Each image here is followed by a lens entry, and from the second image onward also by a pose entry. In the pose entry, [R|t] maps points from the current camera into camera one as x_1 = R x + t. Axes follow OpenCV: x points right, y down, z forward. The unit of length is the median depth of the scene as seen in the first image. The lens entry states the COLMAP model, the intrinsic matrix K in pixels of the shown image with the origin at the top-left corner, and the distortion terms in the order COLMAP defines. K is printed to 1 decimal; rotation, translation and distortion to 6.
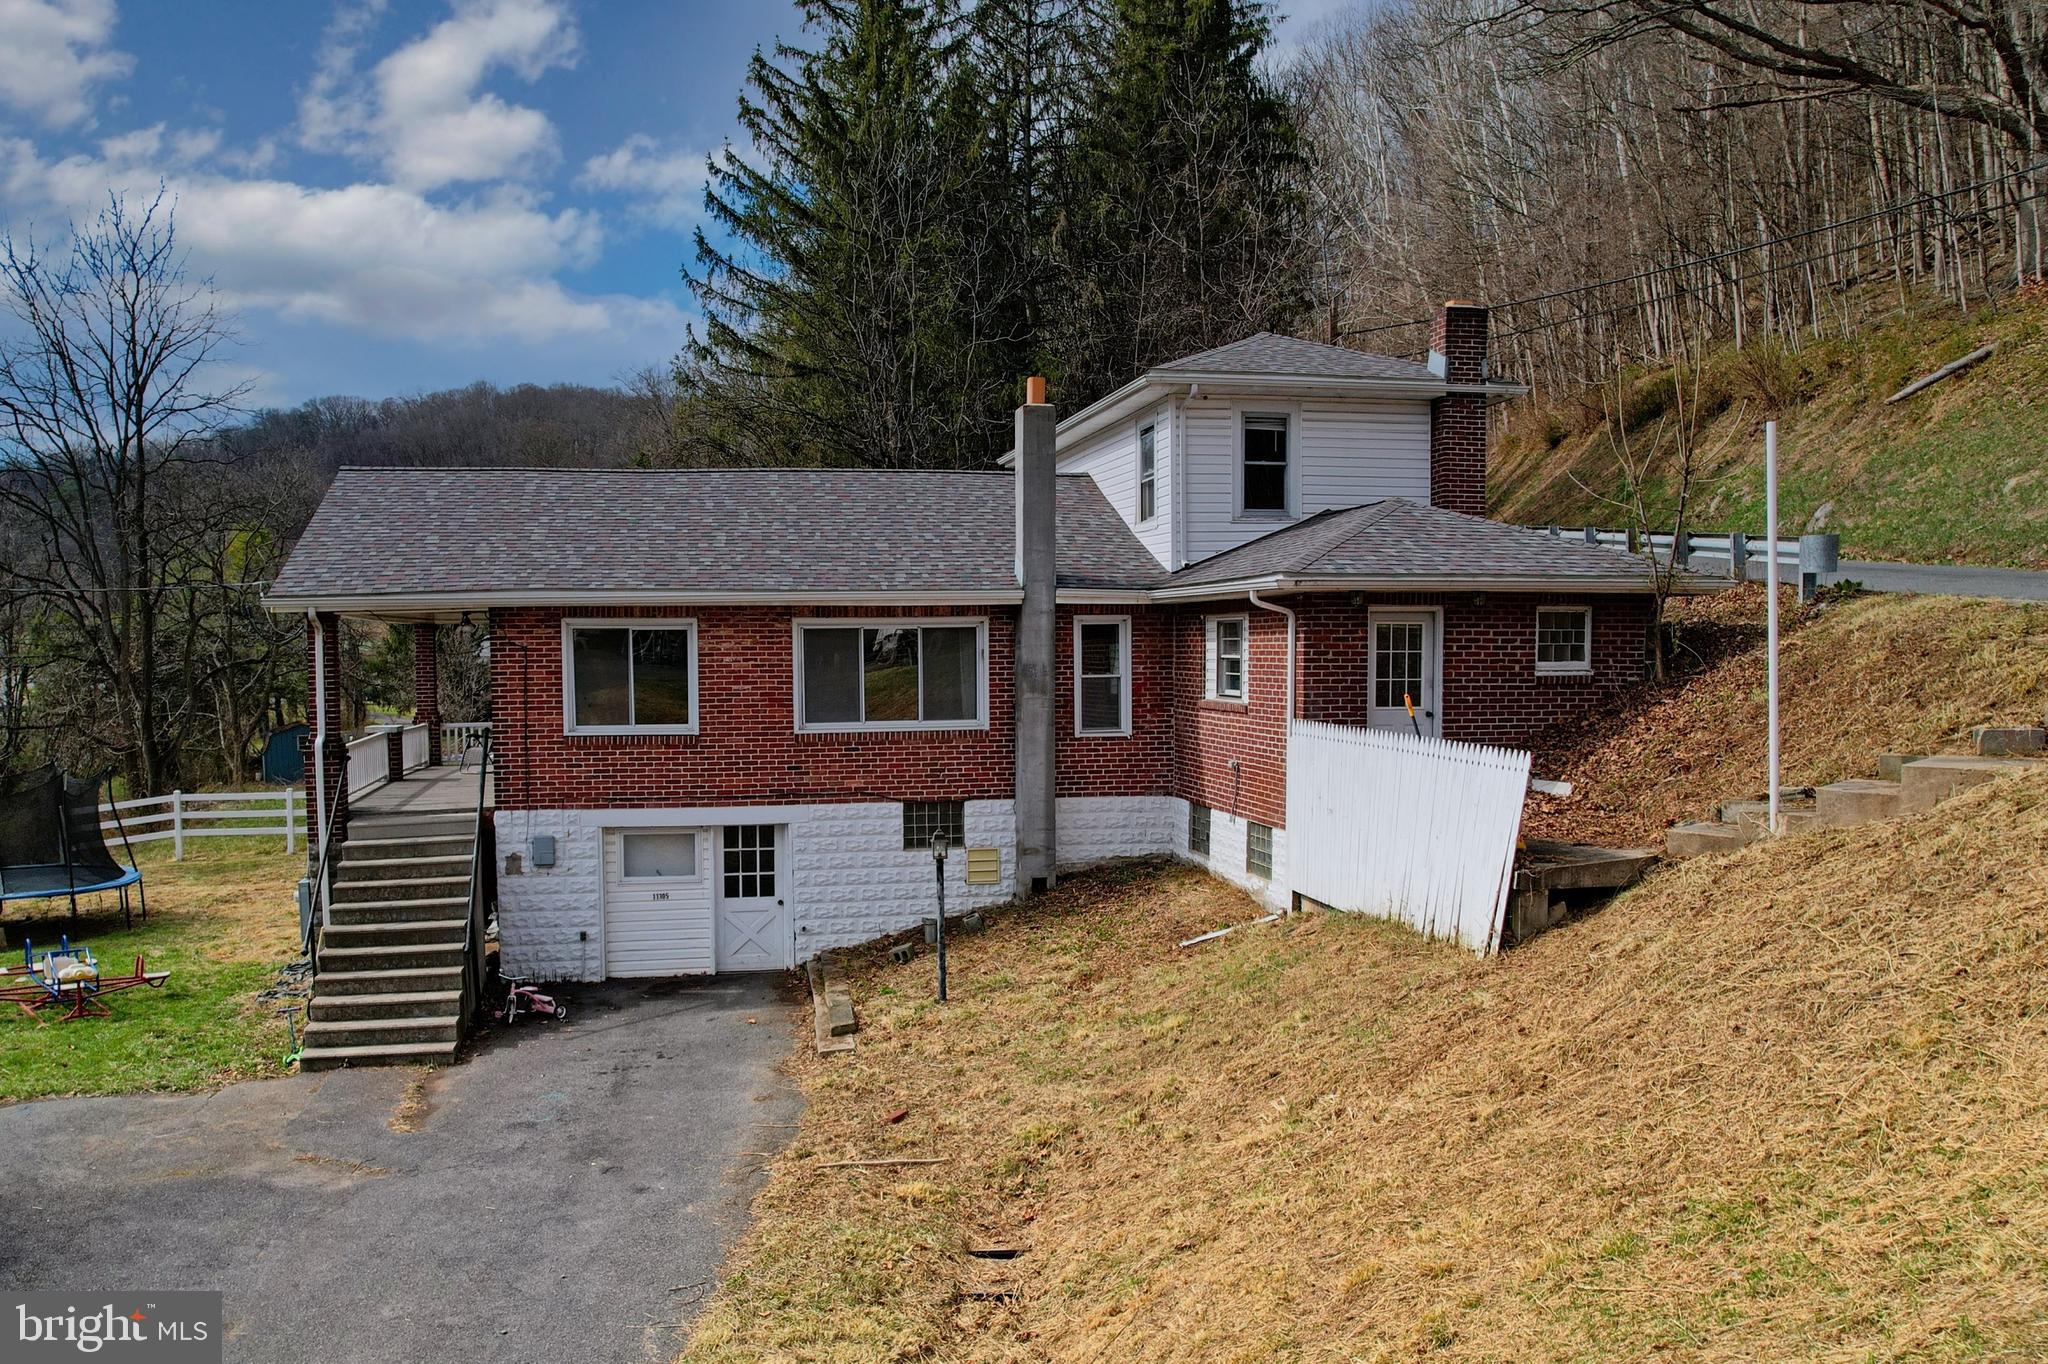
lens RADIAL K [[1538.3, 0, 961.5], [0, 1538.3, 735.6], [0, 0, 1]] dist [-0.057540, 0.033093]
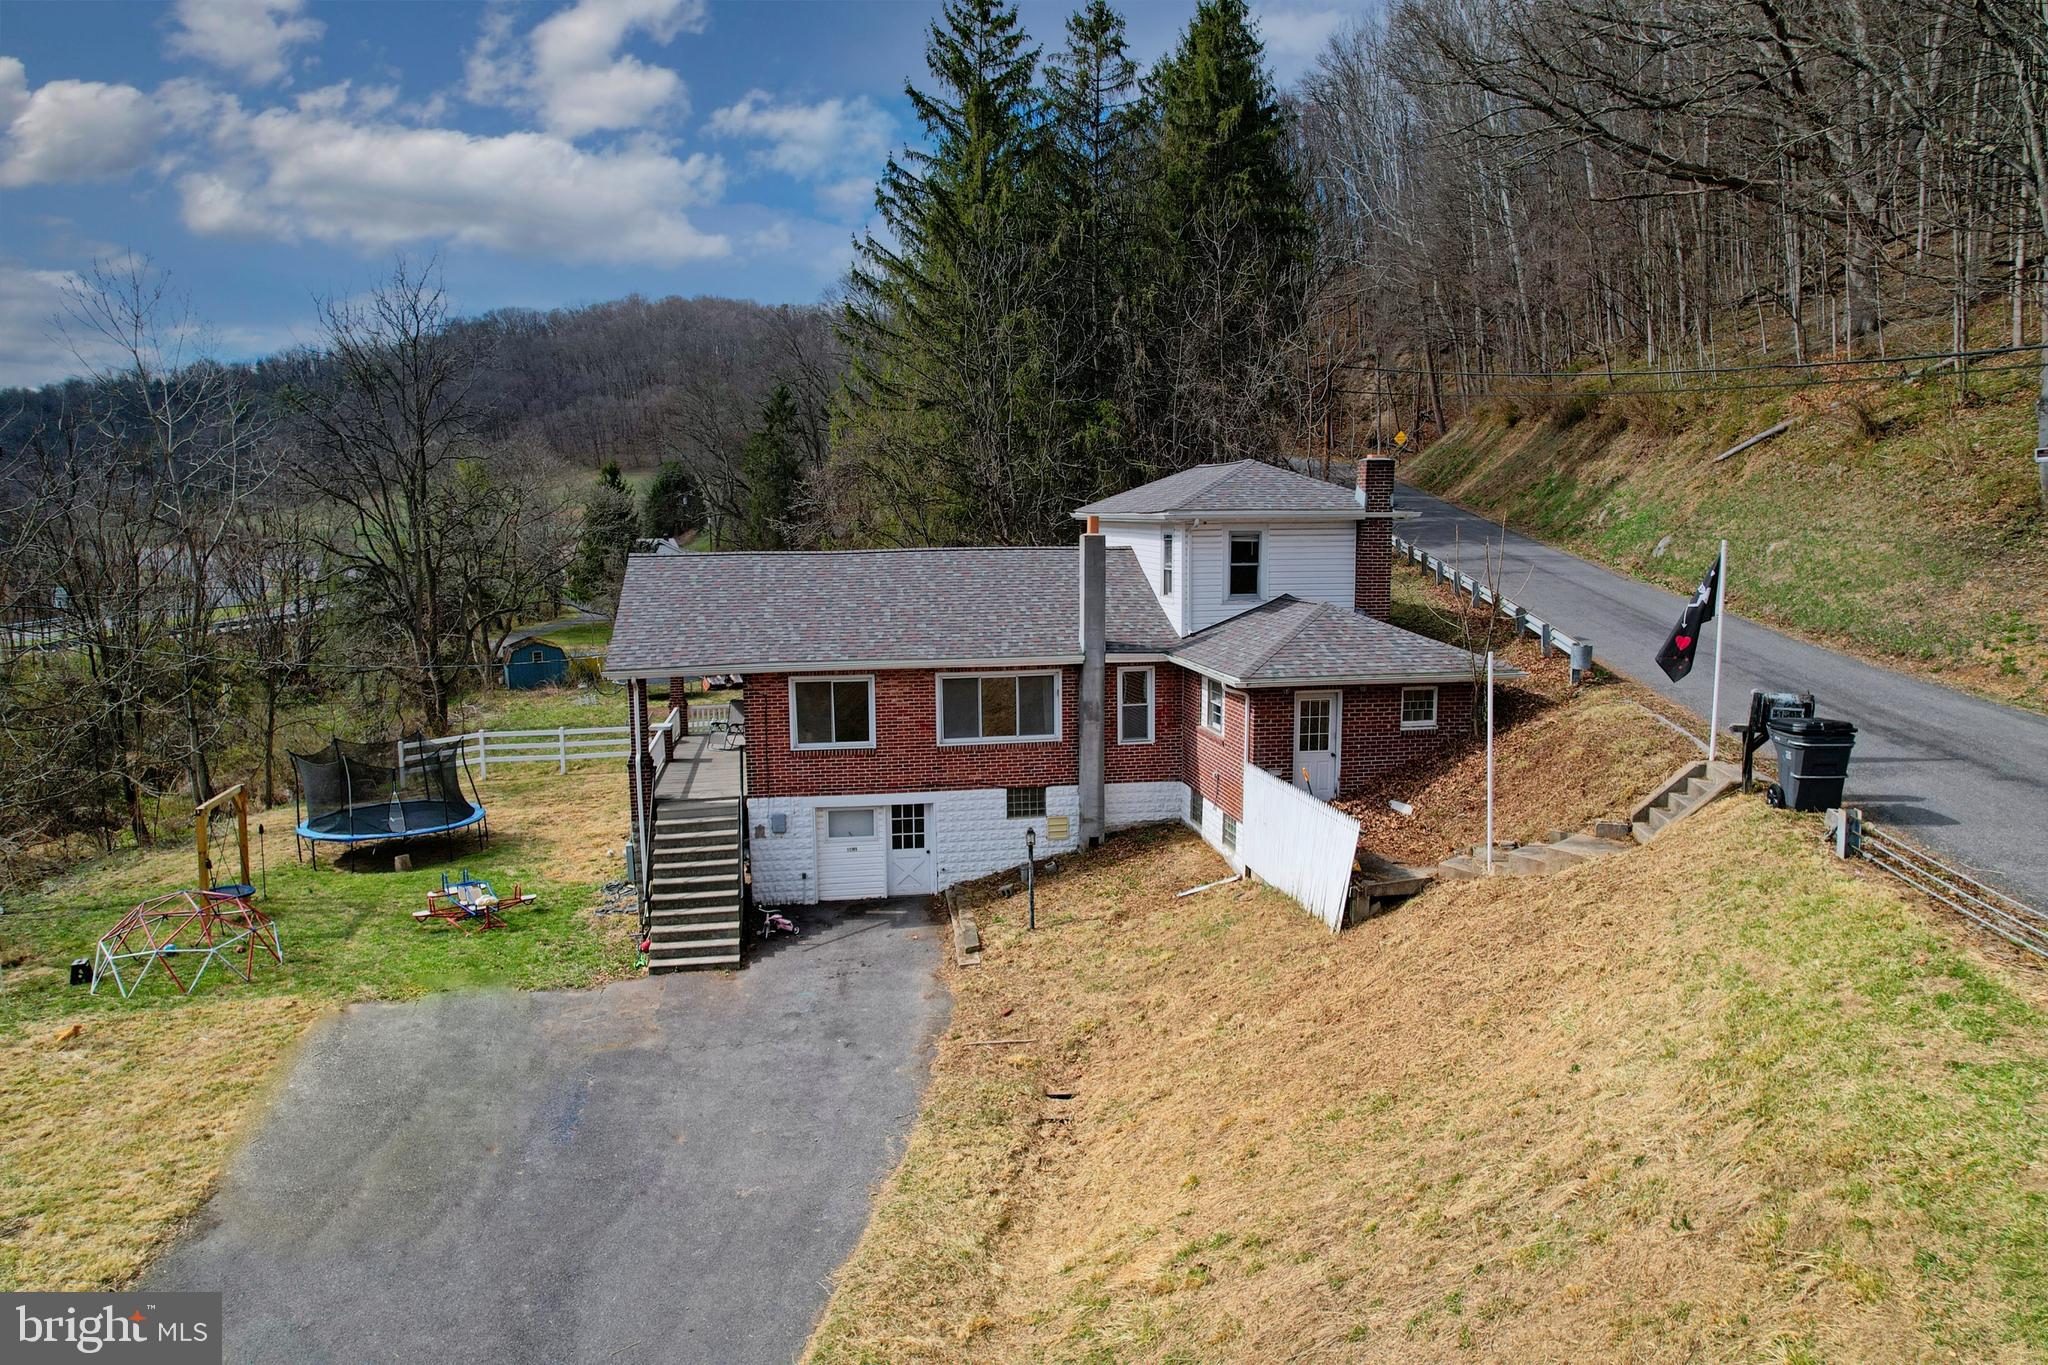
lens RADIAL K [[1313.9, 0, 1032.7], [0, 1313.9, 694.7], [0, 0, 1]] dist [-0.055125, 0.032718]
pose [[0.999947, 0.001258, -0.010228, 0.001914], [-0.000444, 0.996858, 0.079213, -0.160133], [0.010296, -0.079205, 0.996805, -0.323850]]
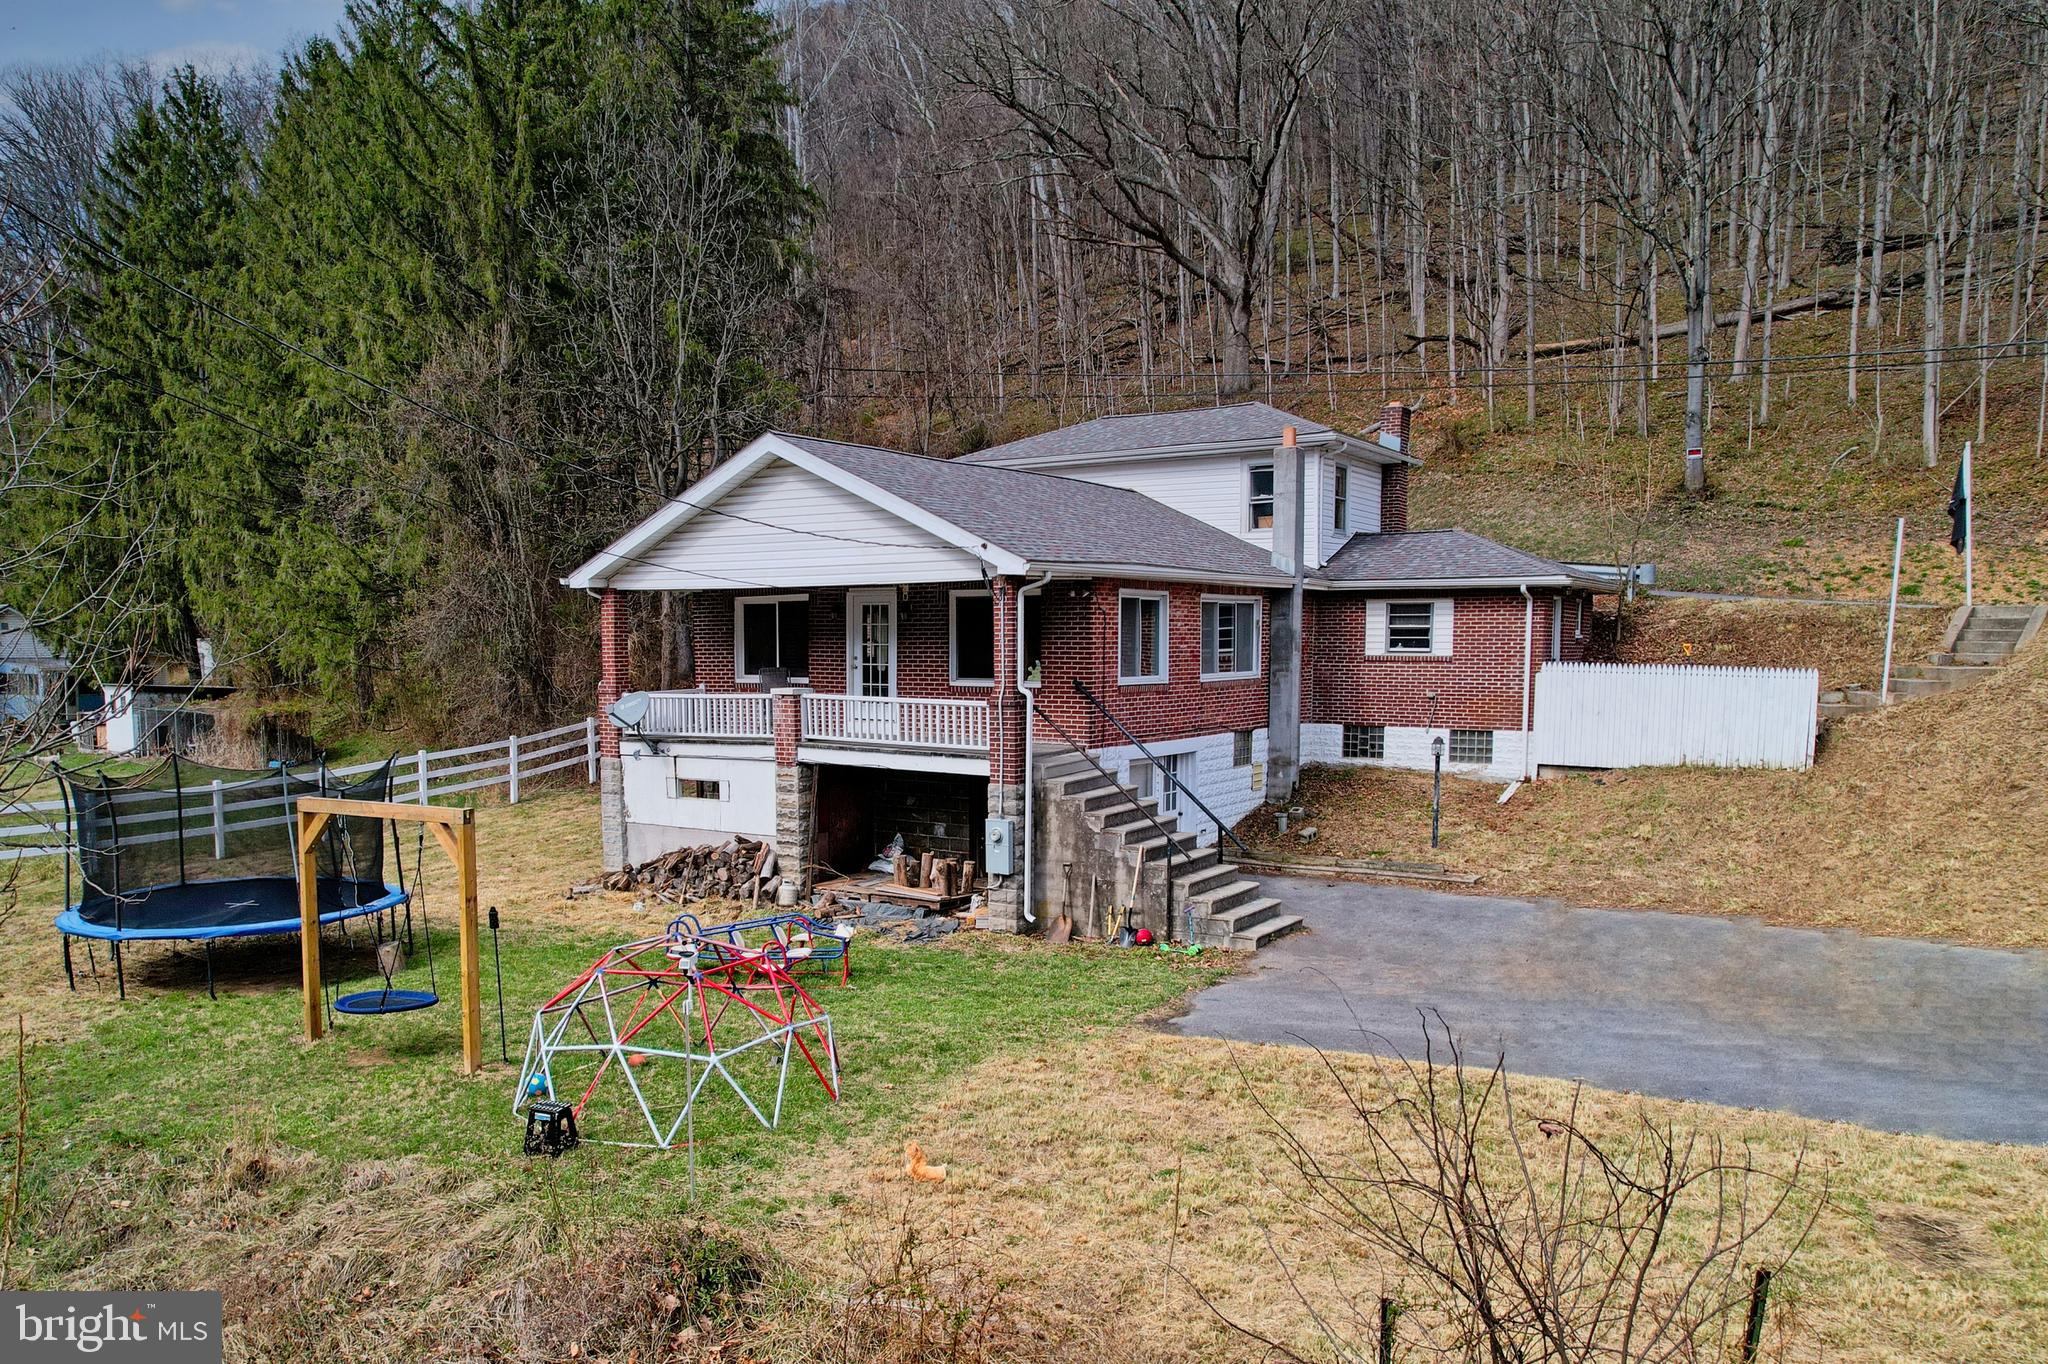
lens RADIAL K [[1486.1, 0, 934.7], [0, 1486.1, 752.1], [0, 0, 1]] dist [-0.036628, -0.008635]
pose [[0.720414, -0.047630, 0.691907, -1.154904], [0.036997, 0.998858, 0.030238, 0.011885], [-0.692557, 0.003815, 0.721353, 0.247606]]
